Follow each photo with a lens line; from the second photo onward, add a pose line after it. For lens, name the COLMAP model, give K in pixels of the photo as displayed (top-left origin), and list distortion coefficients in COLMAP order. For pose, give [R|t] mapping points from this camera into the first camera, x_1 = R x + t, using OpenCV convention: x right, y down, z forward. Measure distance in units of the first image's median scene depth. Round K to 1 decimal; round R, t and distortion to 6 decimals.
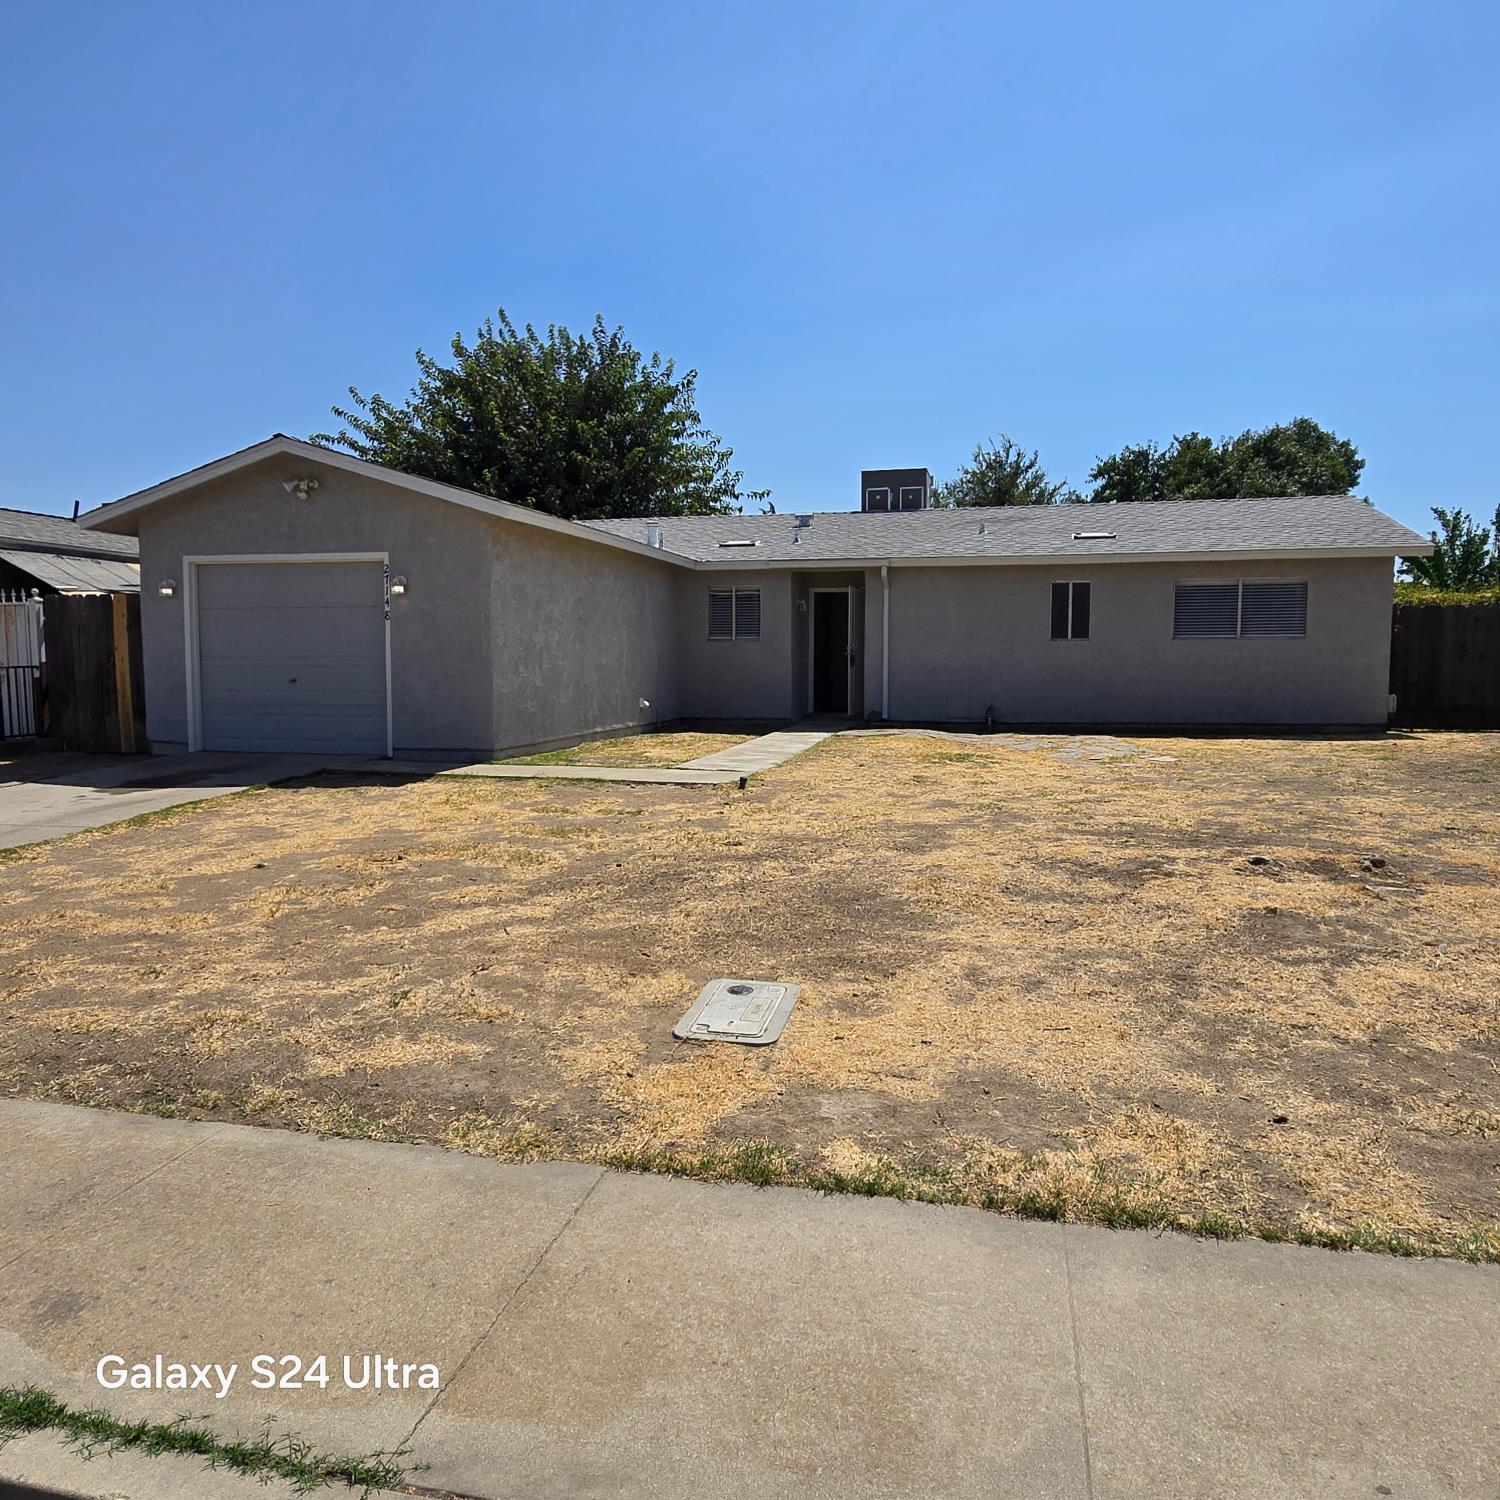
lens RADIAL K [[885.8, 0, 750.3], [0, 885.8, 750.4], [0, 0, 1]] dist [-0.001964, -0.002629]
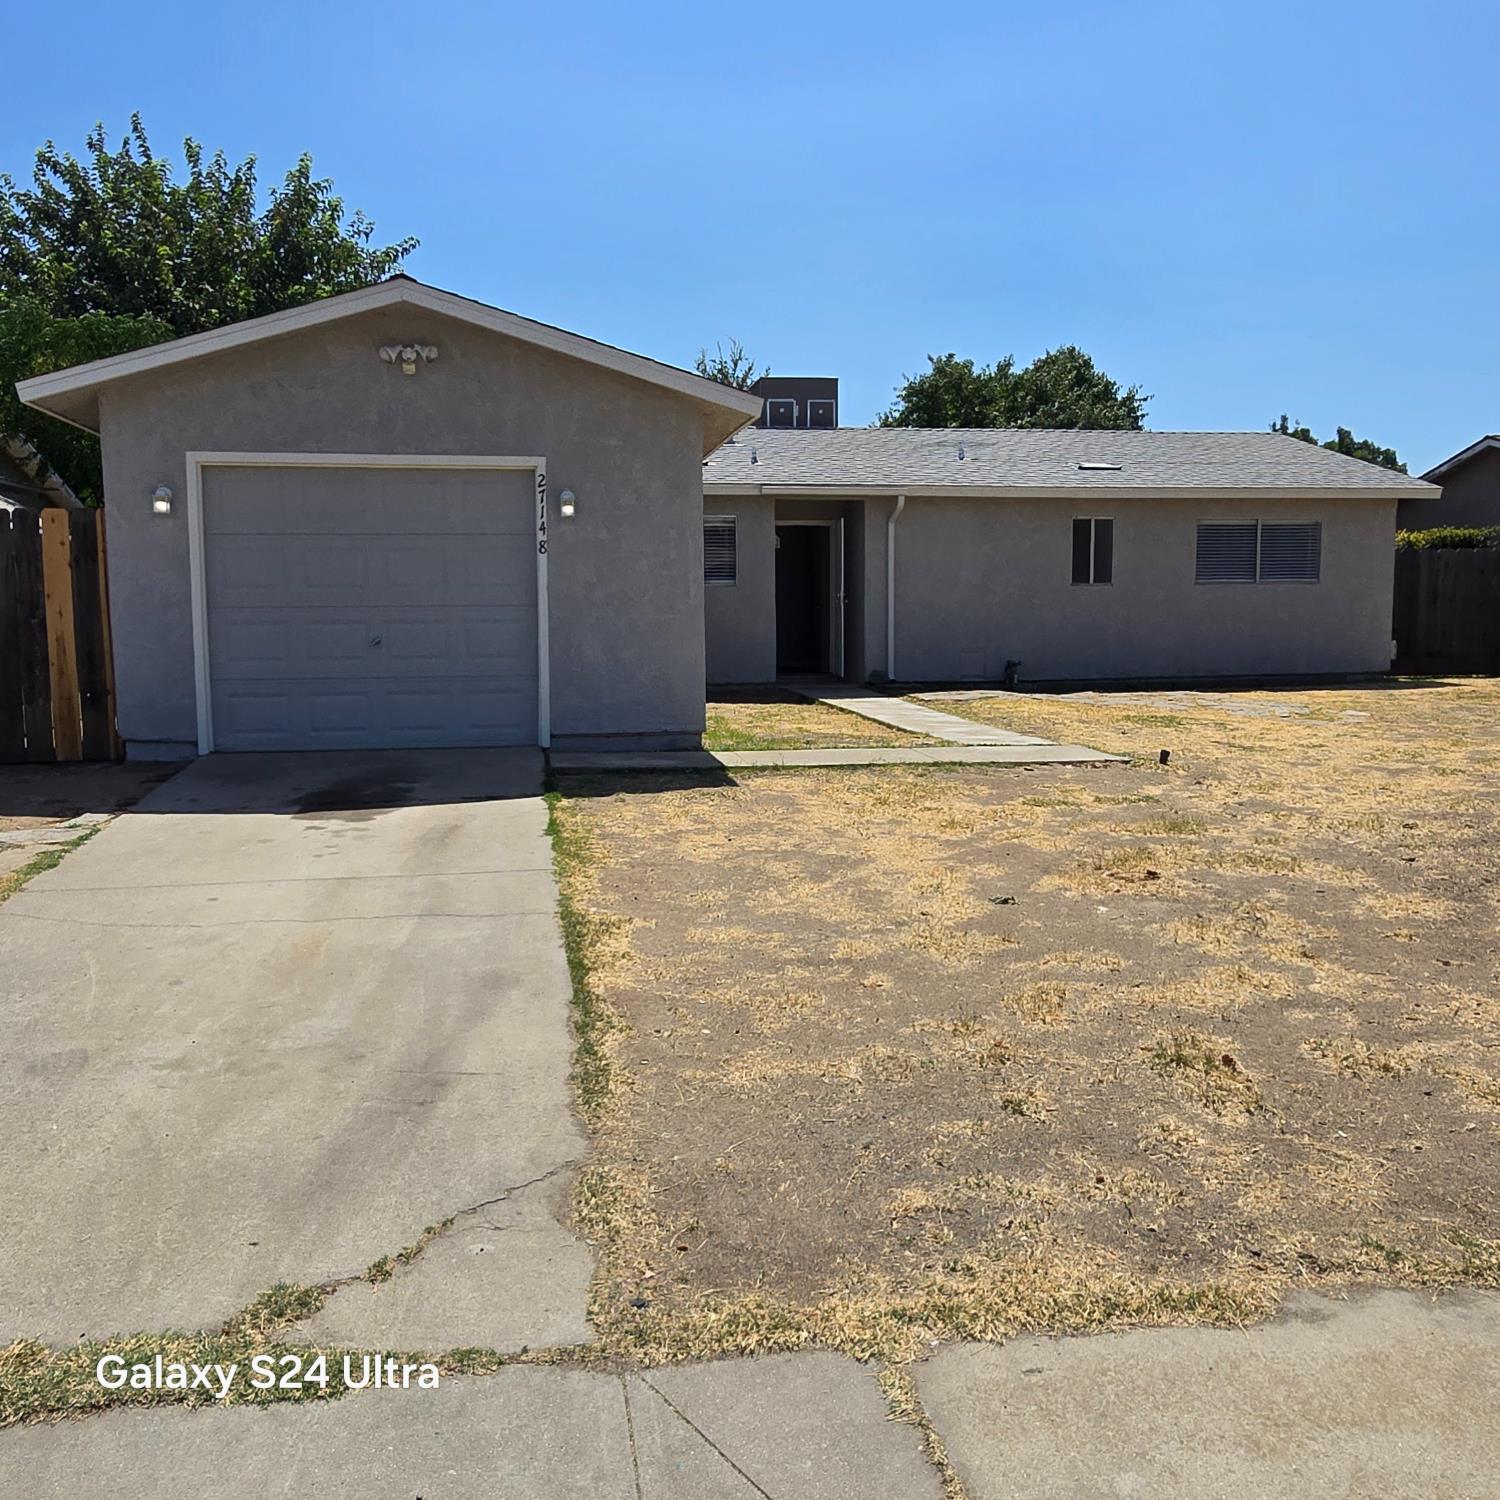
lens RADIAL K [[1088.2, 0, 749.8], [0, 1088.2, 749.0], [0, 0, 1]] dist [-0.007416, -0.000674]
pose [[0.951642, -0.045657, 0.303798, -0.317839], [0.038406, 0.998818, 0.029805, -0.007107], [-0.304799, -0.016696, 0.952270, 0.074699]]
